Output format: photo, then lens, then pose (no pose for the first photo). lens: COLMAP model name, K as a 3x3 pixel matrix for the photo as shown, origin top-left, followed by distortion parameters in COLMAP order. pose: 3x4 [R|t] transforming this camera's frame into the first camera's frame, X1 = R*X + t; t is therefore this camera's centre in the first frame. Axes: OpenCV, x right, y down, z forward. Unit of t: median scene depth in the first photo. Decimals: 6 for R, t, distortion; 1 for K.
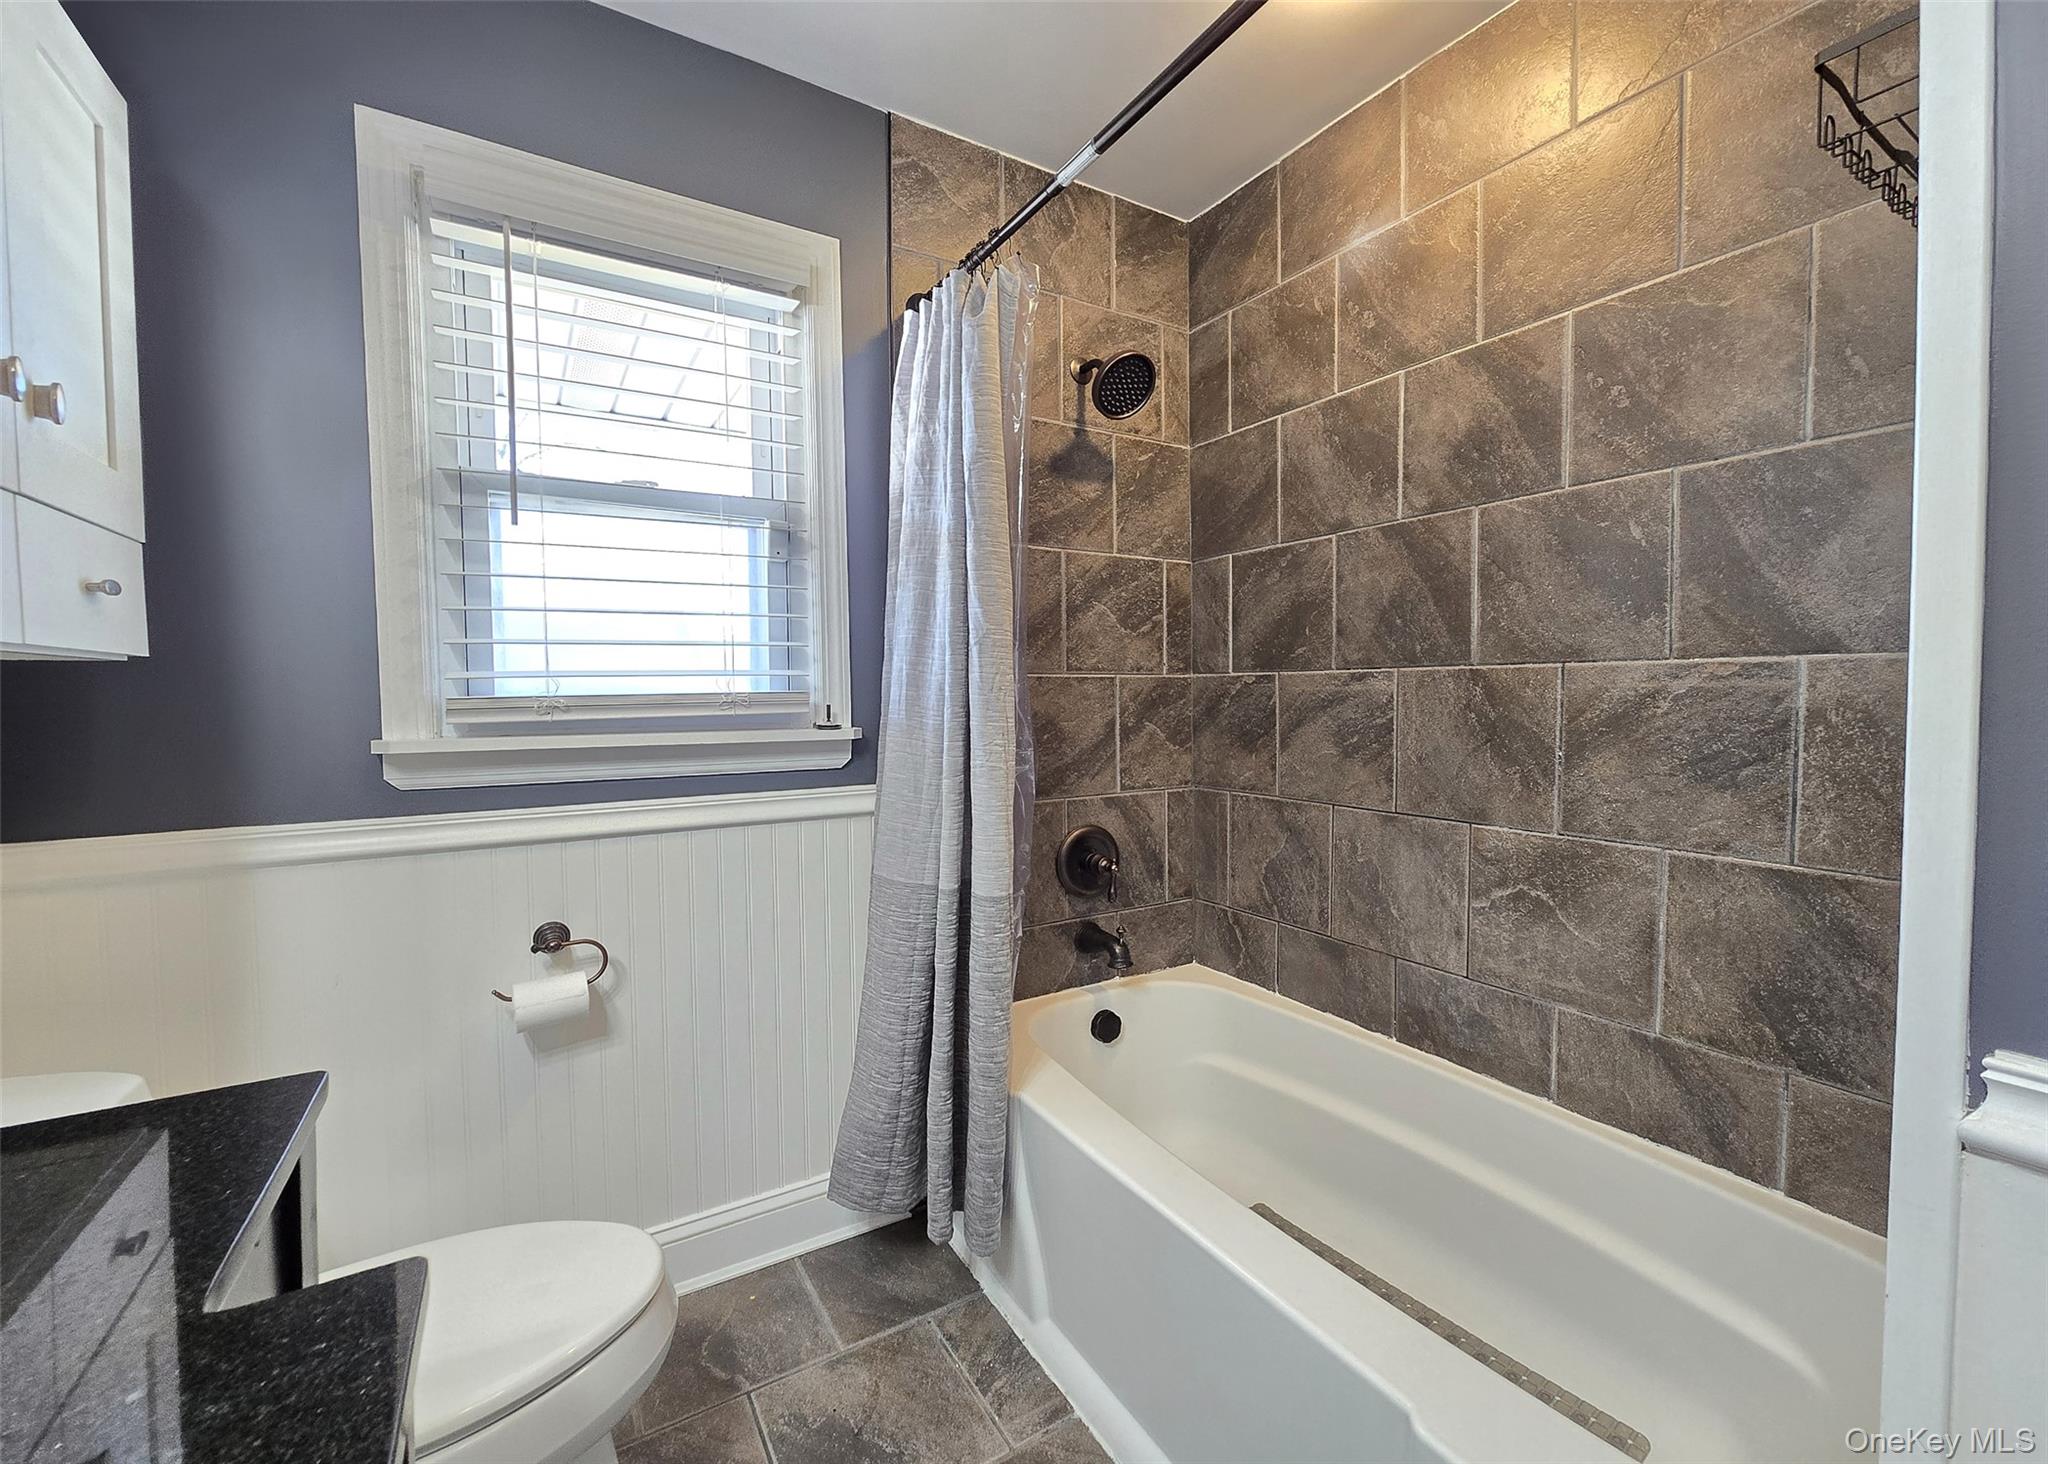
lens RADIAL K [[837.0, 0, 1025.4], [0, 837.0, 725.6], [0, 0, 1]] dist [-0.001648, 0.000456]
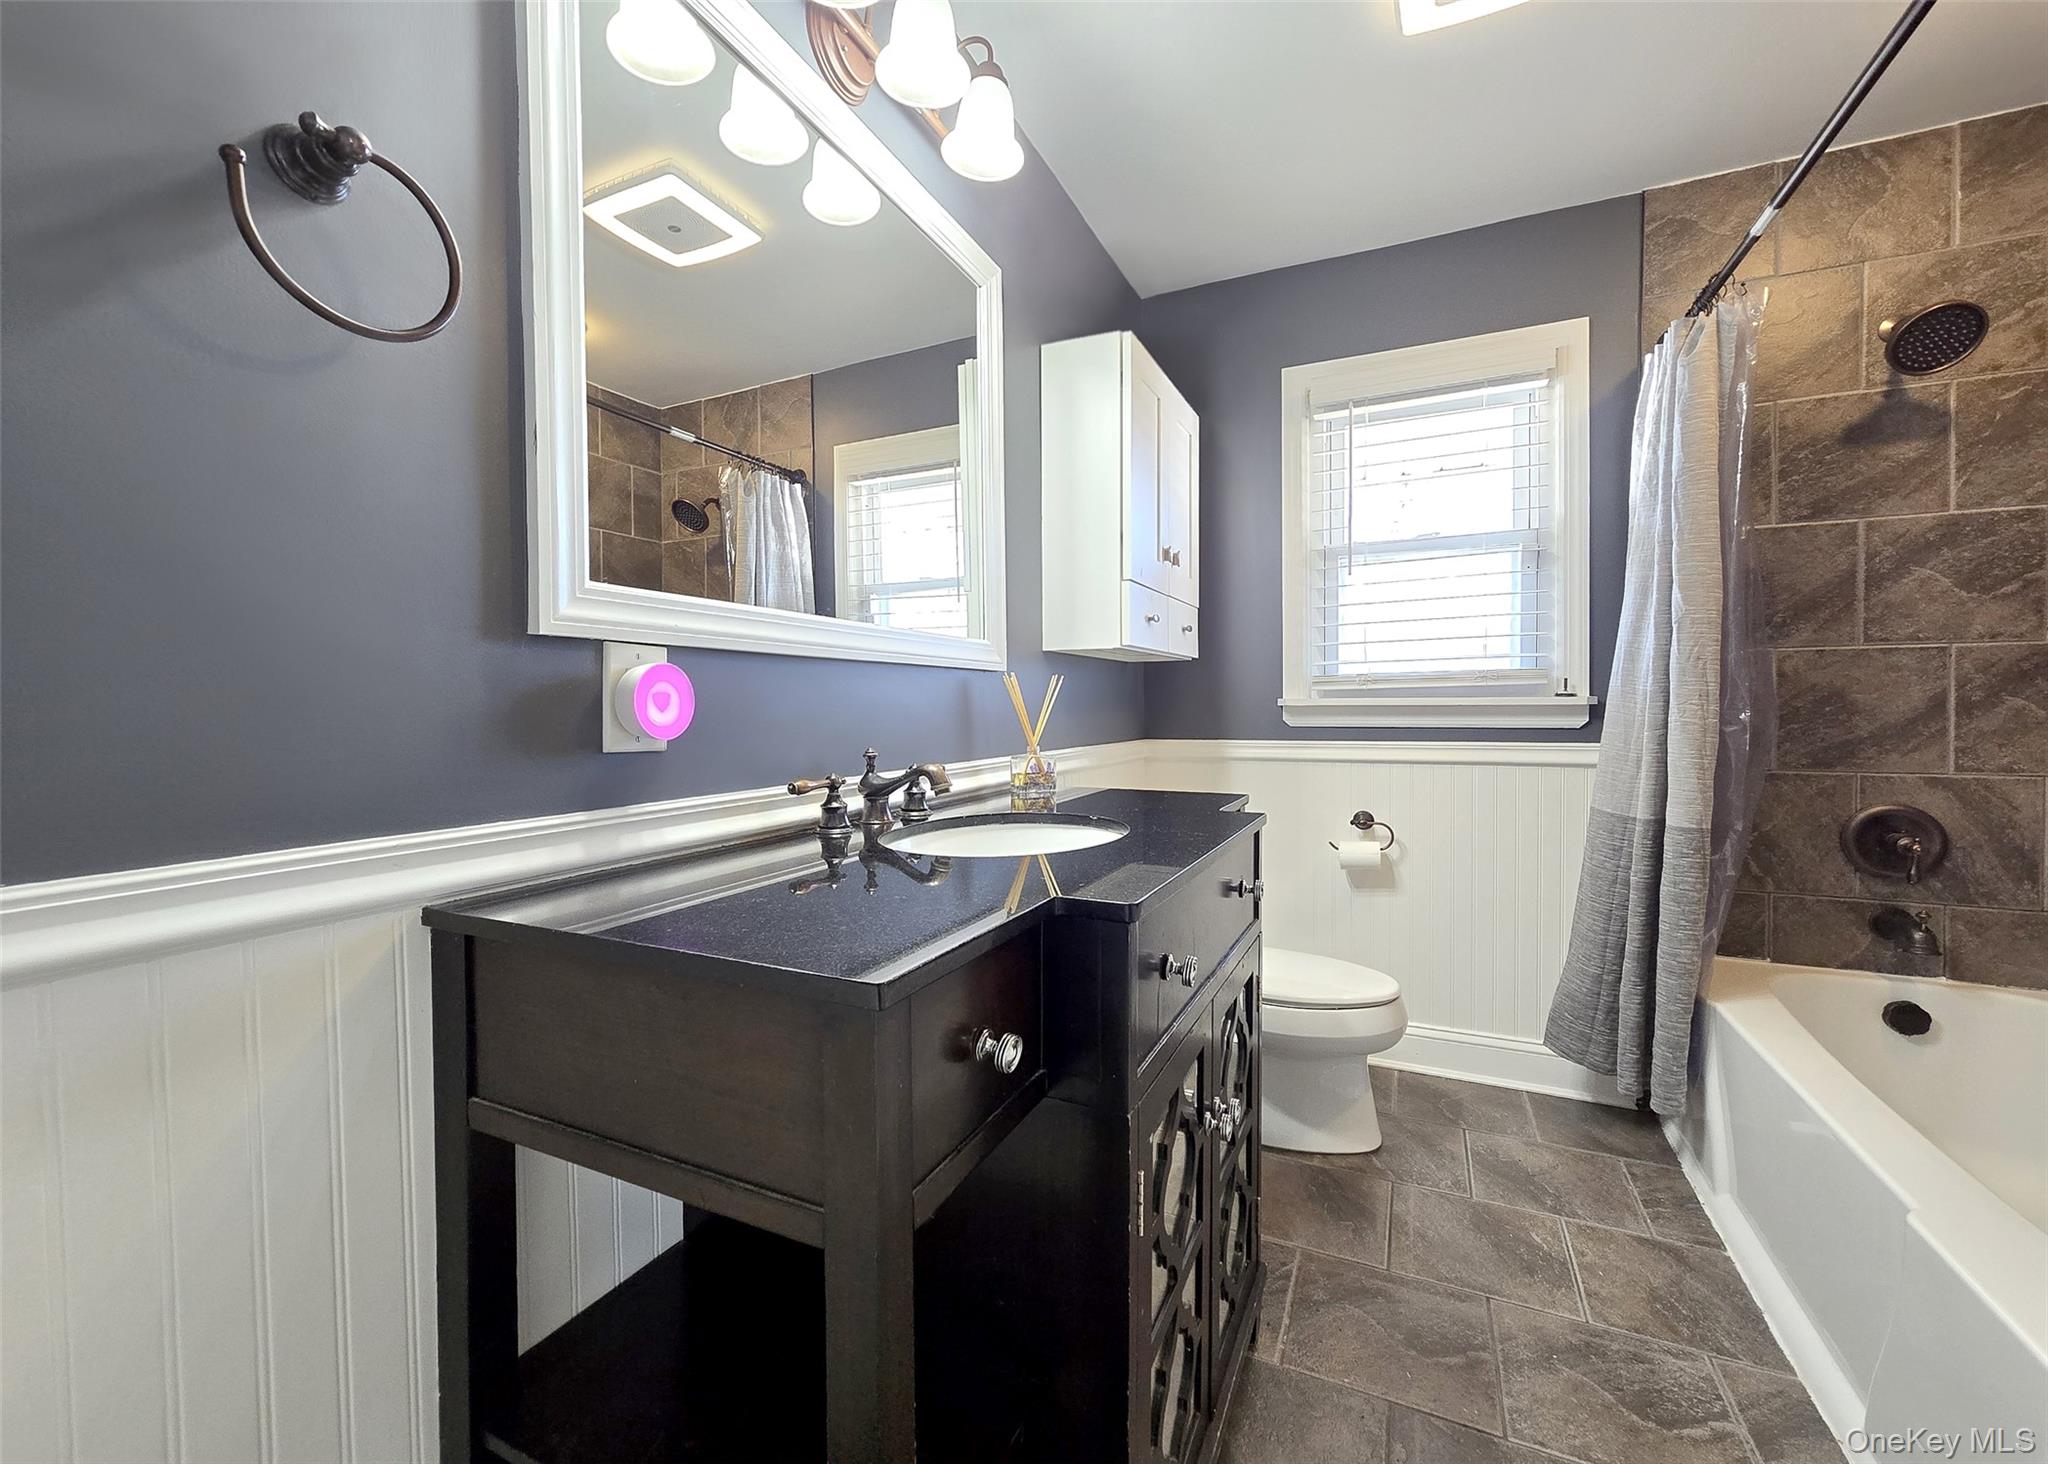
lens RADIAL K [[837.0, 0, 1024.4], [0, 837.0, 729.1], [0, 0, 1]] dist [-0.001648, 0.000456]
pose [[0.551150, 0.027348, -0.833958, 0.368833], [-0.030413, 0.999457, 0.012676, 0.060228], [0.833852, 0.018377, 0.551683, -0.400858]]
